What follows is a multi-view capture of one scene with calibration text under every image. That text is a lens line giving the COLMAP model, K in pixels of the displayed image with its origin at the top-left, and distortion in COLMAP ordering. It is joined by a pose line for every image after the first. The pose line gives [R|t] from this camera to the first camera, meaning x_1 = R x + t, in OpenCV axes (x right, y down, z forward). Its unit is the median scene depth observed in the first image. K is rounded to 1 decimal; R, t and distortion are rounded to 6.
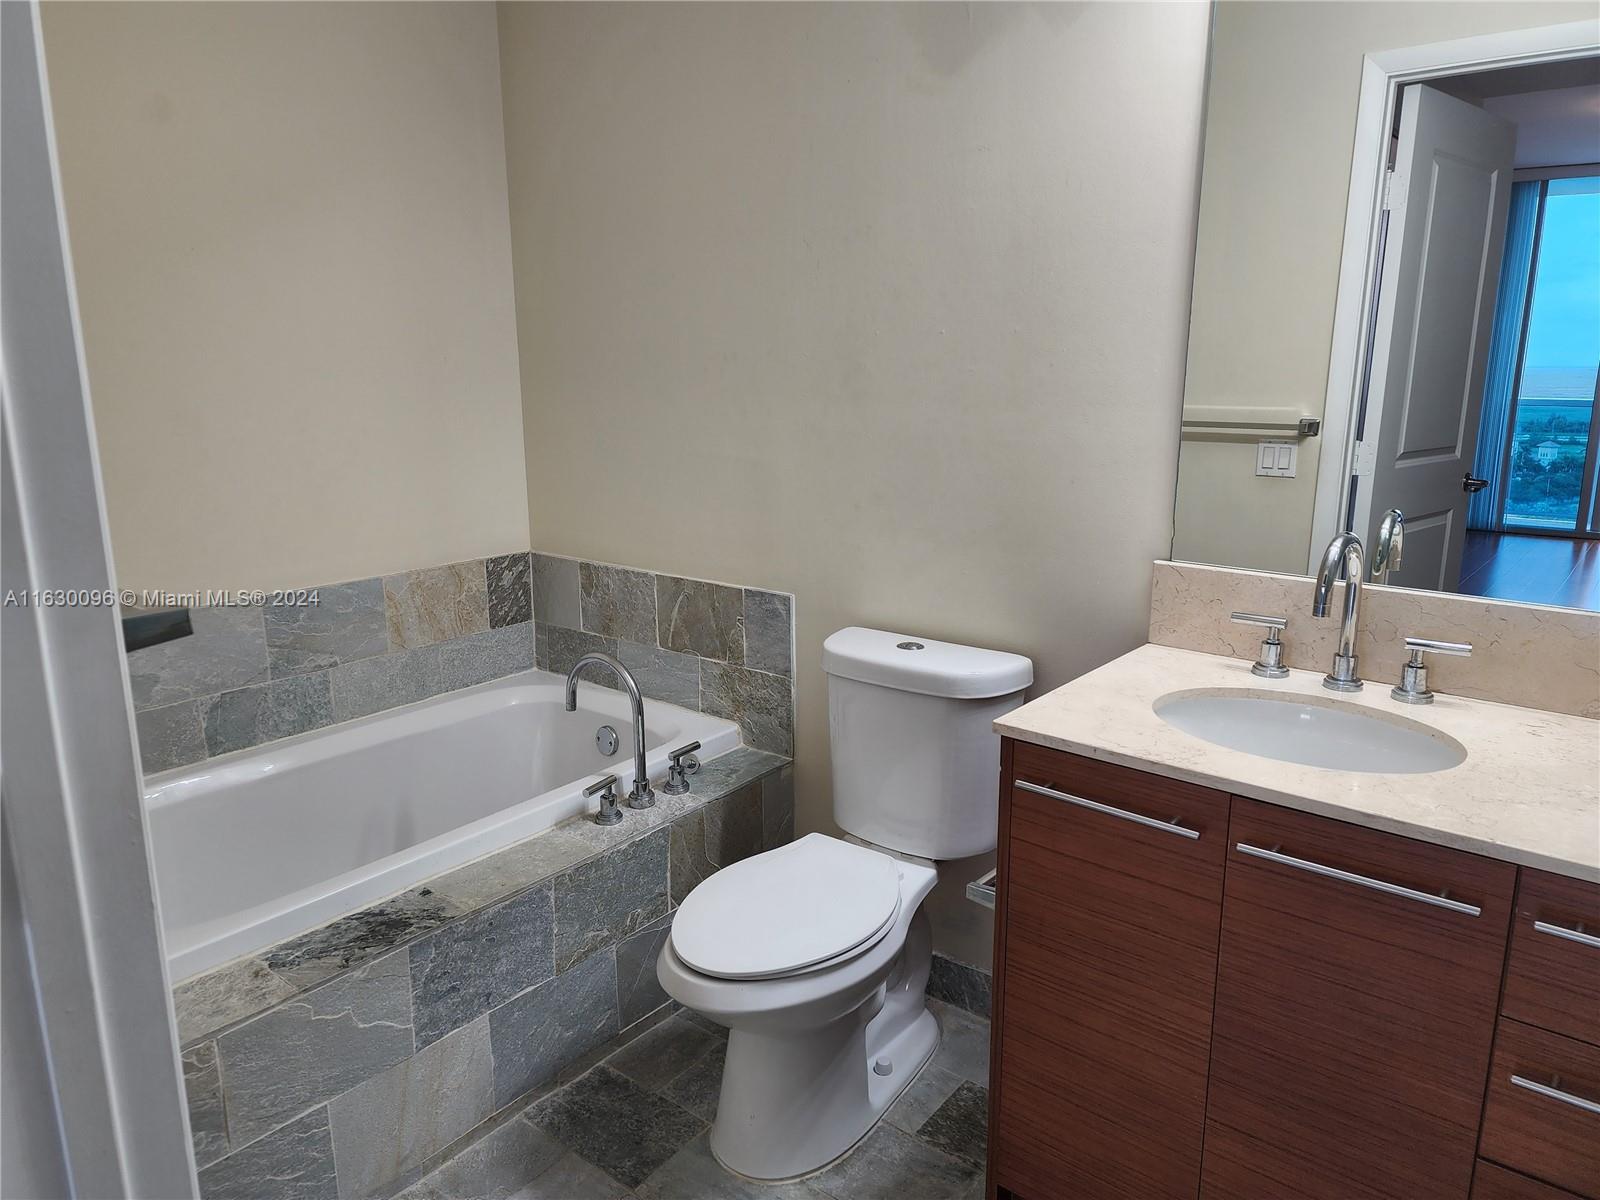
lens RADIAL K [[1110.4, 0, 800.0], [0, 1110.4, 600.0], [0, 0, 1]] dist [0.045845, -0.072672]
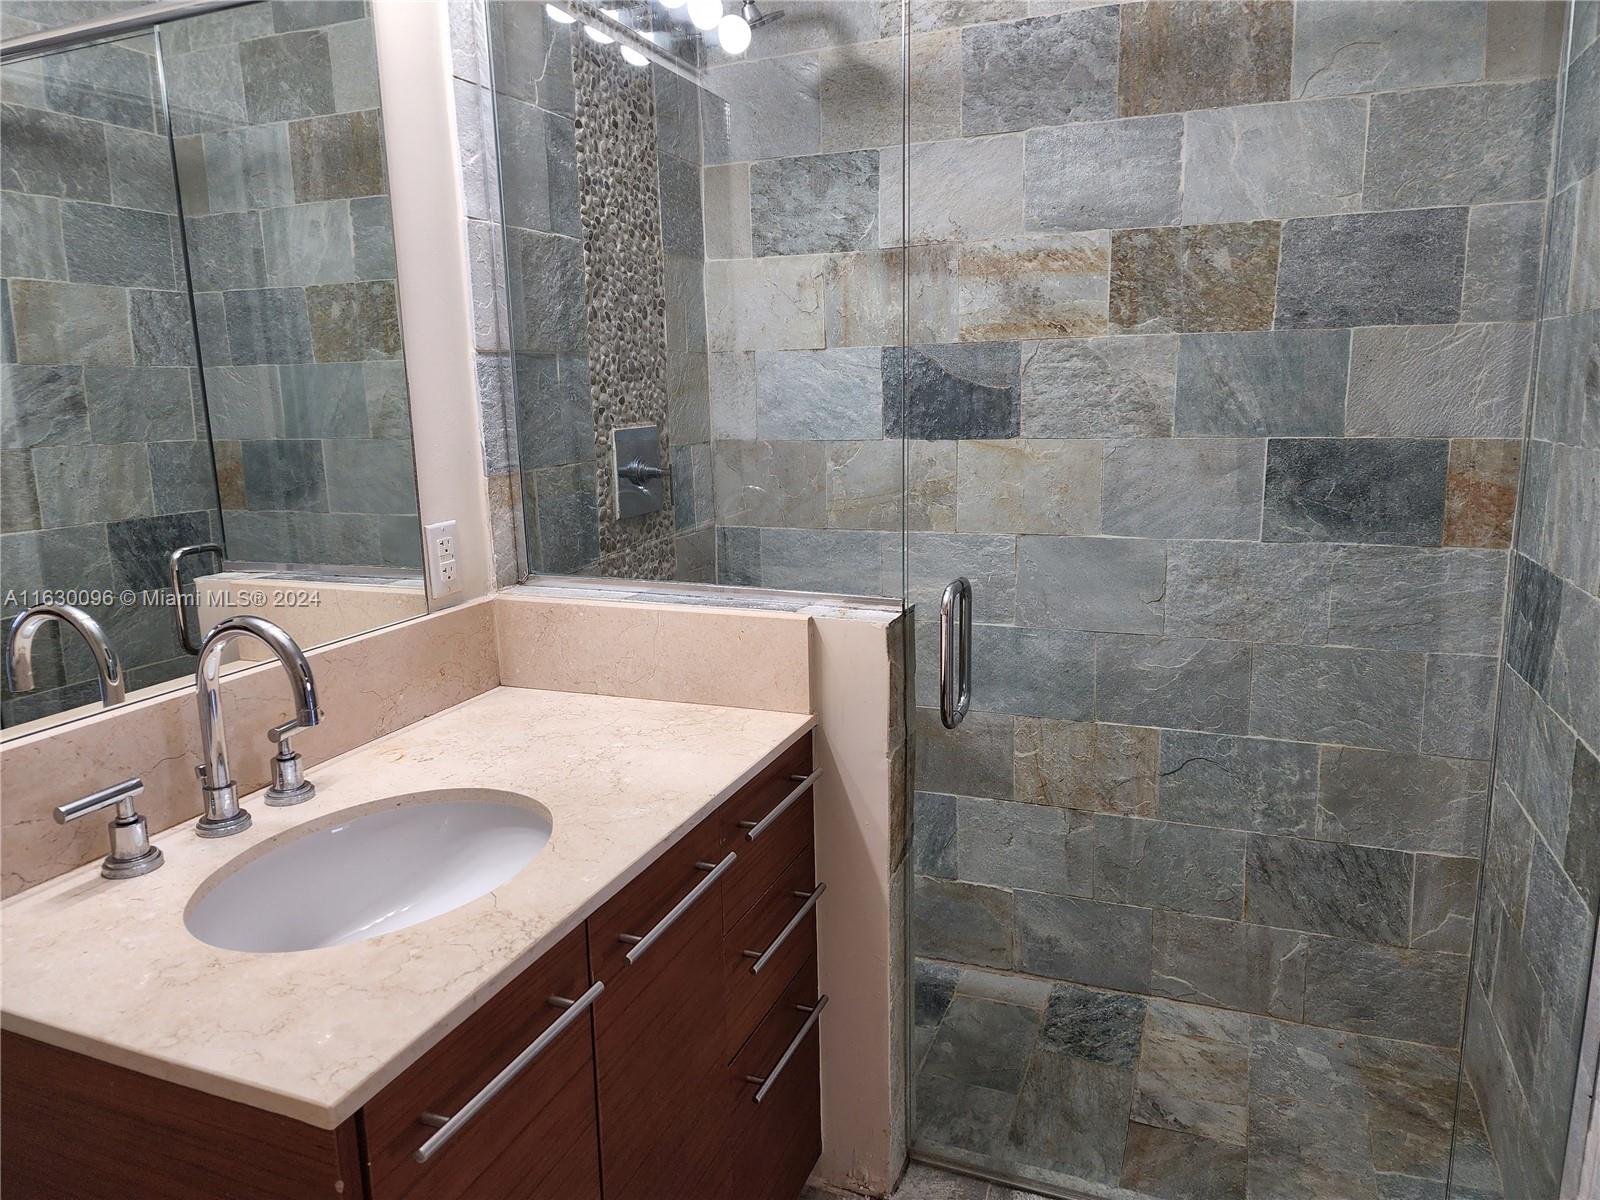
lens RADIAL K [[1110.4, 0, 800.0], [0, 1110.4, 600.0], [0, 0, 1]] dist [0.045845, -0.072672]
pose [[-0.297108, -0.189584, 0.935834, -0.300047], [0.235968, 0.935113, 0.264353, -0.176556], [-0.925228, 0.299368, -0.233093, 0.820073]]
